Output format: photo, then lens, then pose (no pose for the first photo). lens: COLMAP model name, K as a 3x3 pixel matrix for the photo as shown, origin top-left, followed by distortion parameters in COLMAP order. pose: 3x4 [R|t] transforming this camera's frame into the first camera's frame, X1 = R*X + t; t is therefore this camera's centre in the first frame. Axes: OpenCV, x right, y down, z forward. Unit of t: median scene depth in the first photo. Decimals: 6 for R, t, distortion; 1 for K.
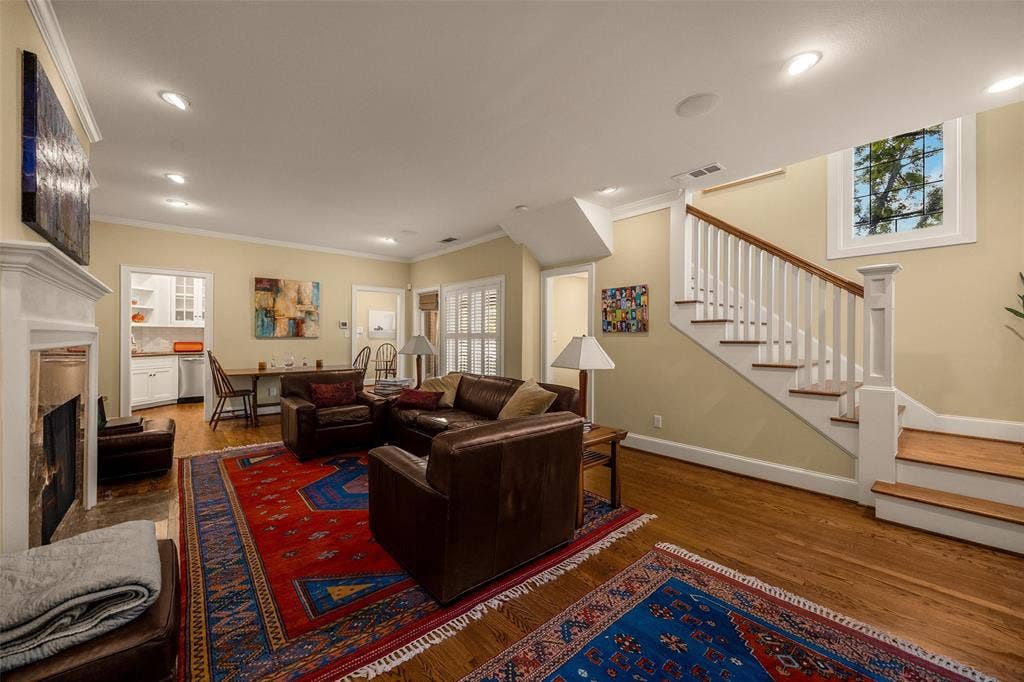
lens RADIAL K [[391.7, 0, 510.5], [0, 391.7, 337.6], [0, 0, 1]] dist [-0.004220, 0.000029]
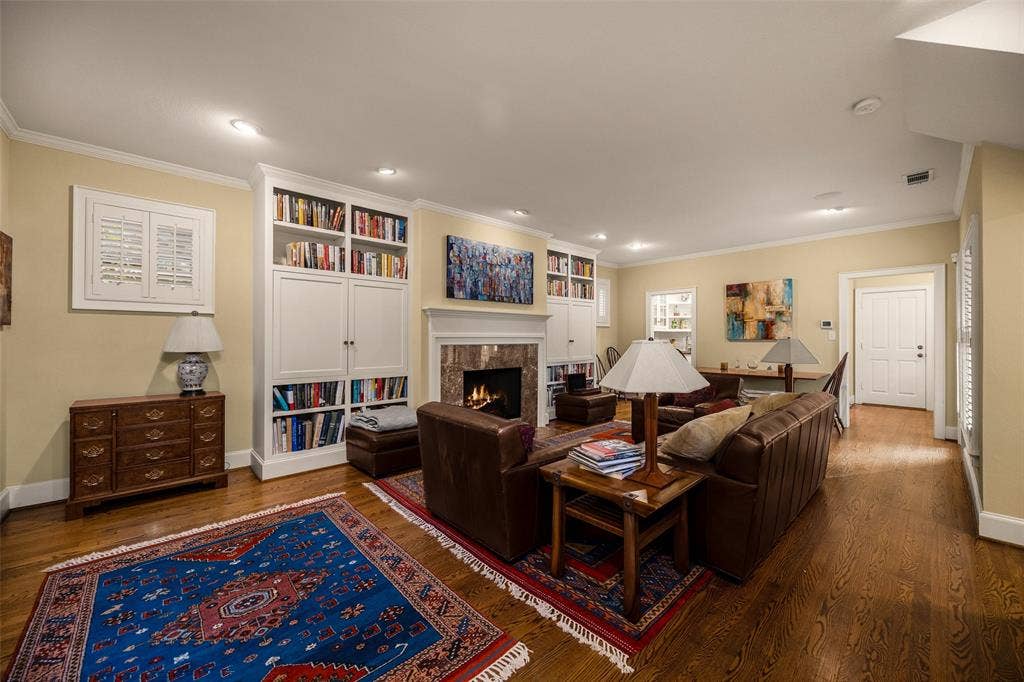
lens RADIAL K [[391.7, 0, 518.7], [0, 391.7, 334.0], [0, 0, 1]] dist [-0.004220, 0.000029]
pose [[0.042876, -0.014317, -0.998978, 0.400100], [-0.000238, 0.999897, -0.014340, -0.001233], [0.999080, 0.000853, 0.042868, 0.362485]]
